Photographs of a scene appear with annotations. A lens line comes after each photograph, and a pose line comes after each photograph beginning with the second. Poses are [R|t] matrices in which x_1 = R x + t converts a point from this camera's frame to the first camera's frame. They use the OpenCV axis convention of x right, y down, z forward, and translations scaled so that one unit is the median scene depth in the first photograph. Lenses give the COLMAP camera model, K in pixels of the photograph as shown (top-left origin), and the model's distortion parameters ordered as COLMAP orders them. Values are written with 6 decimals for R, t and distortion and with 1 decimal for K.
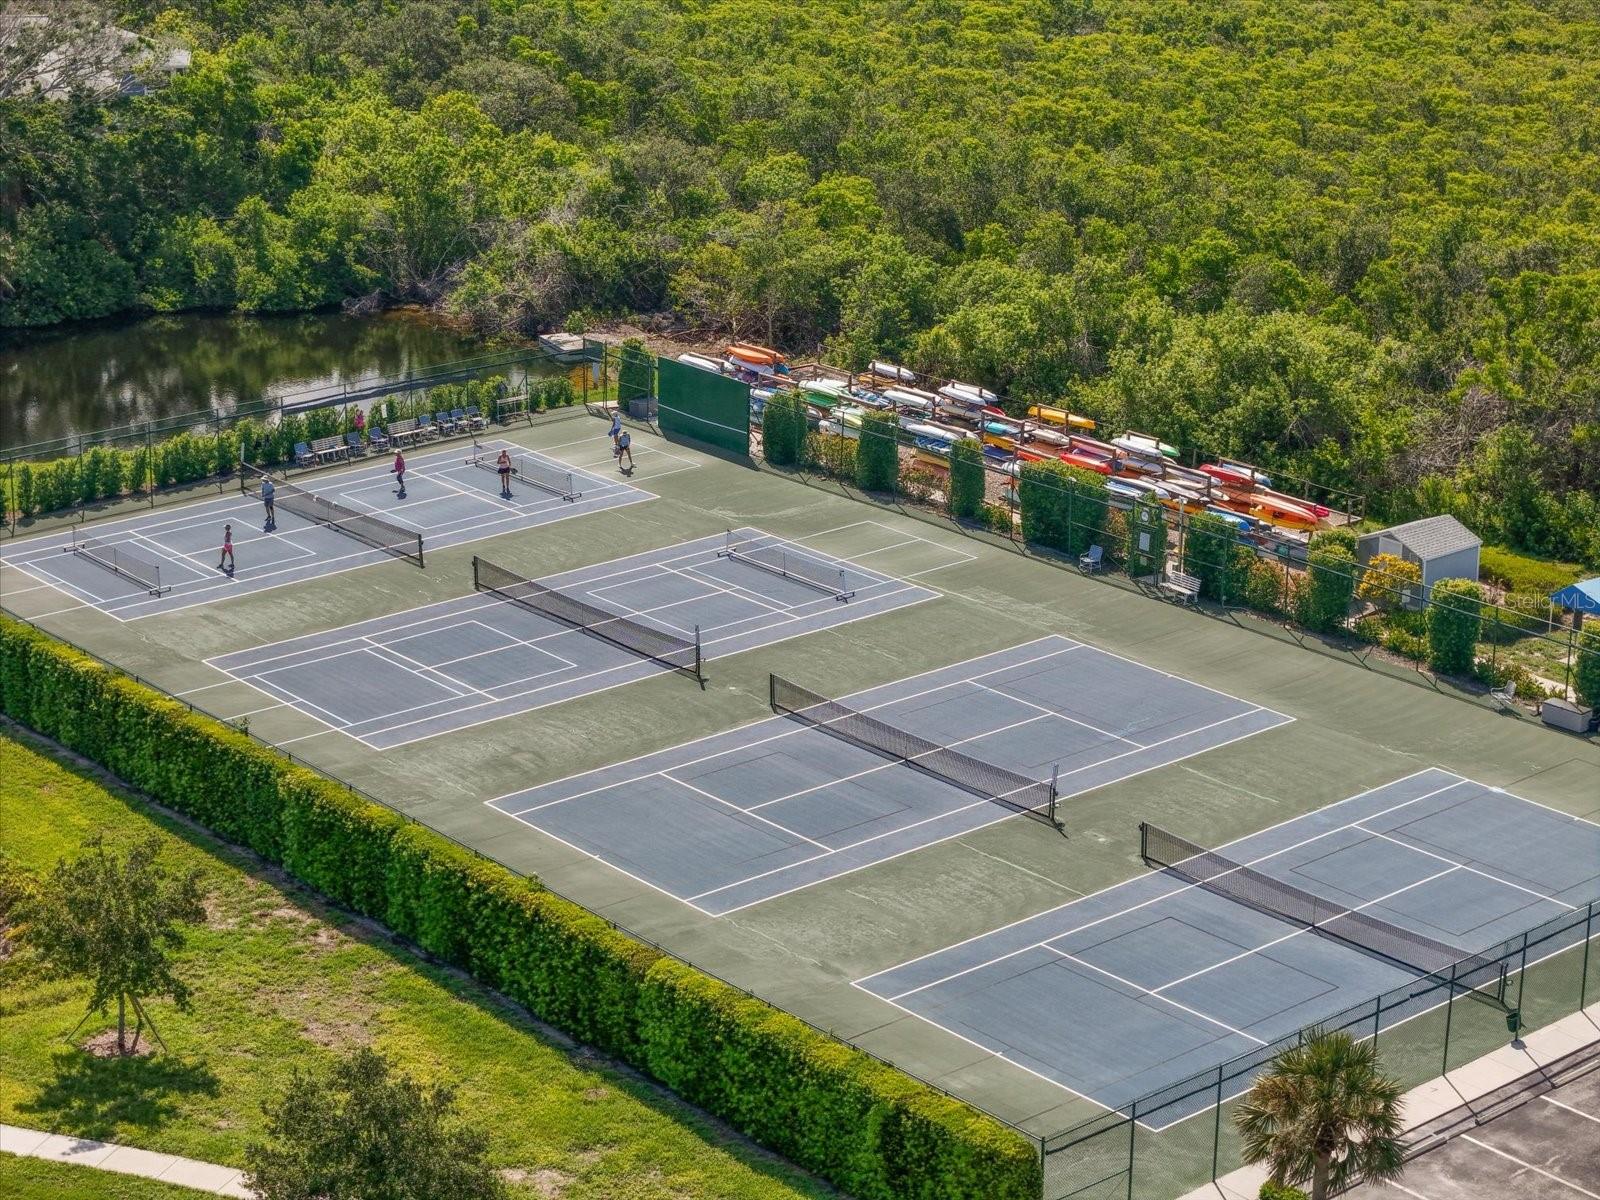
lens RADIAL K [[3218.9, 0, 800.0], [0, 3218.9, 600.0], [0, 0, 1]] dist [-0.165349, 0.016483]
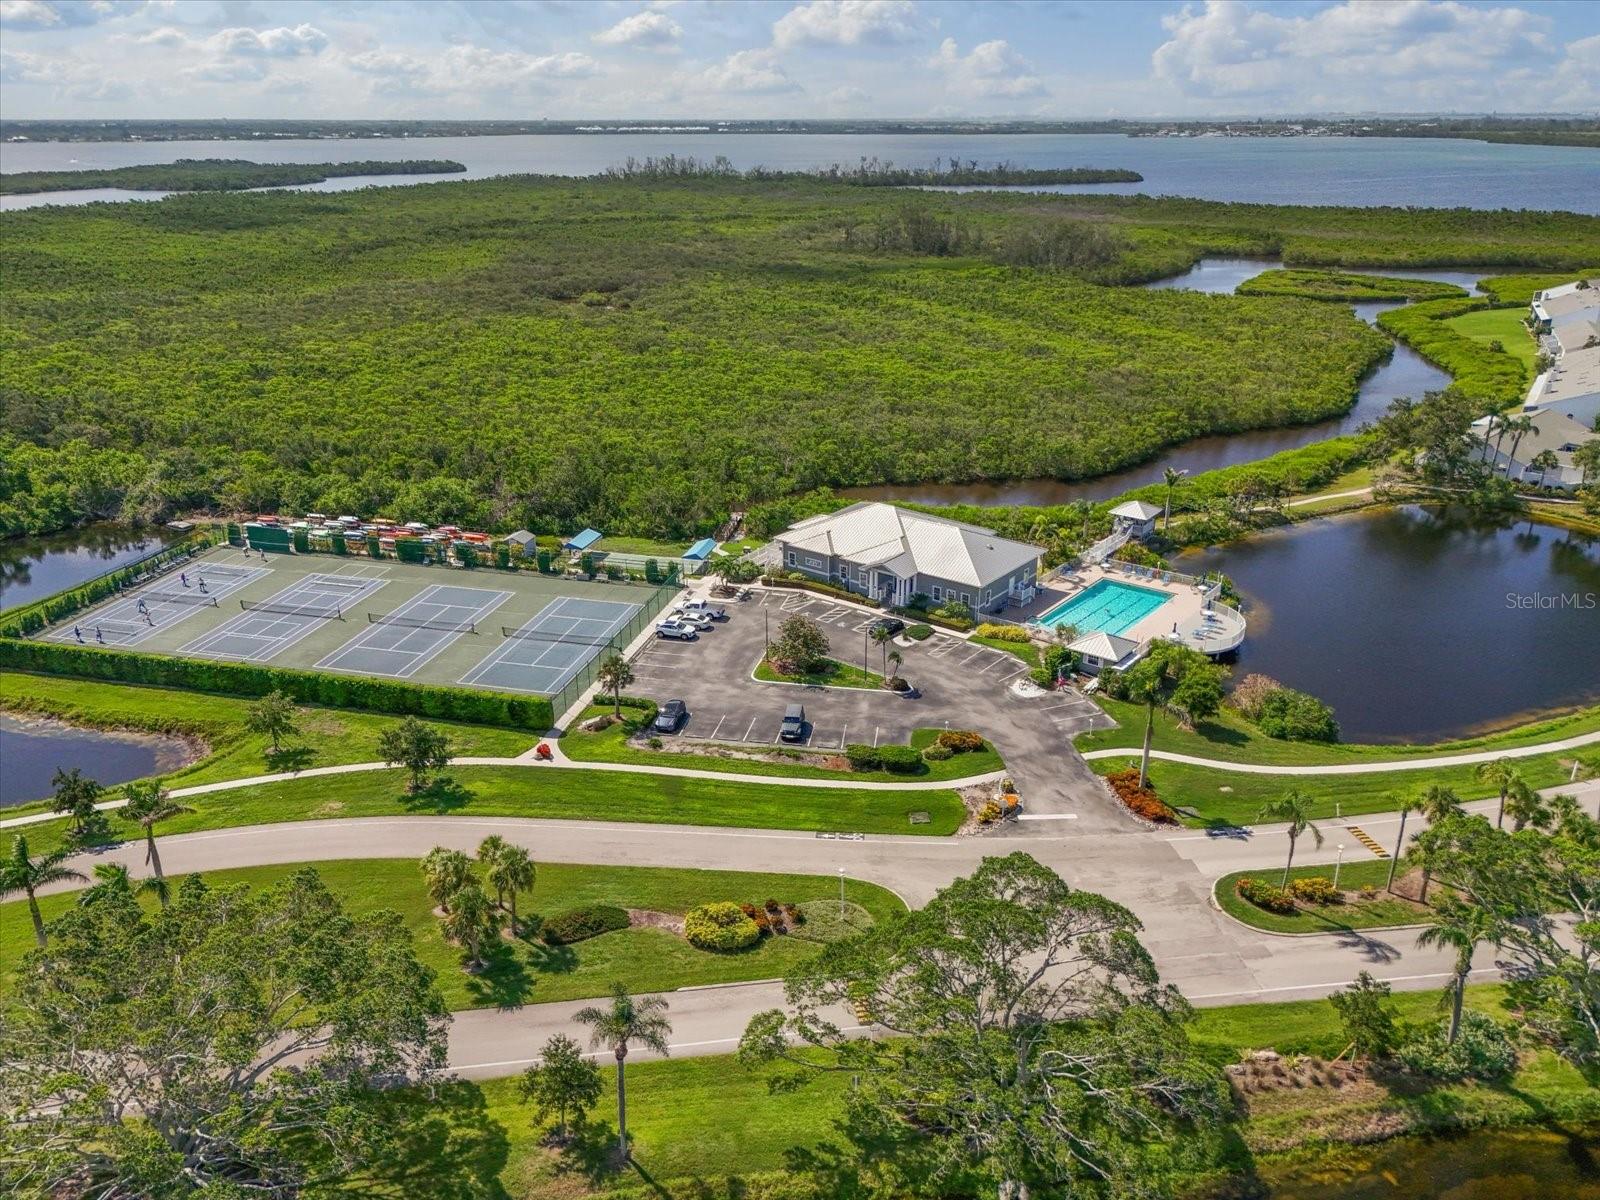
lens RADIAL K [[1223.9, 0, 800.0], [0, 1223.9, 600.0], [0, 0, 1]] dist [0.113566, -0.079164]
pose [[0.818142, -0.222837, 0.530082, -0.270315], [0.187091, 0.974856, 0.121051, -0.053339], [-0.543728, 0.000137, 0.839261, -0.315443]]
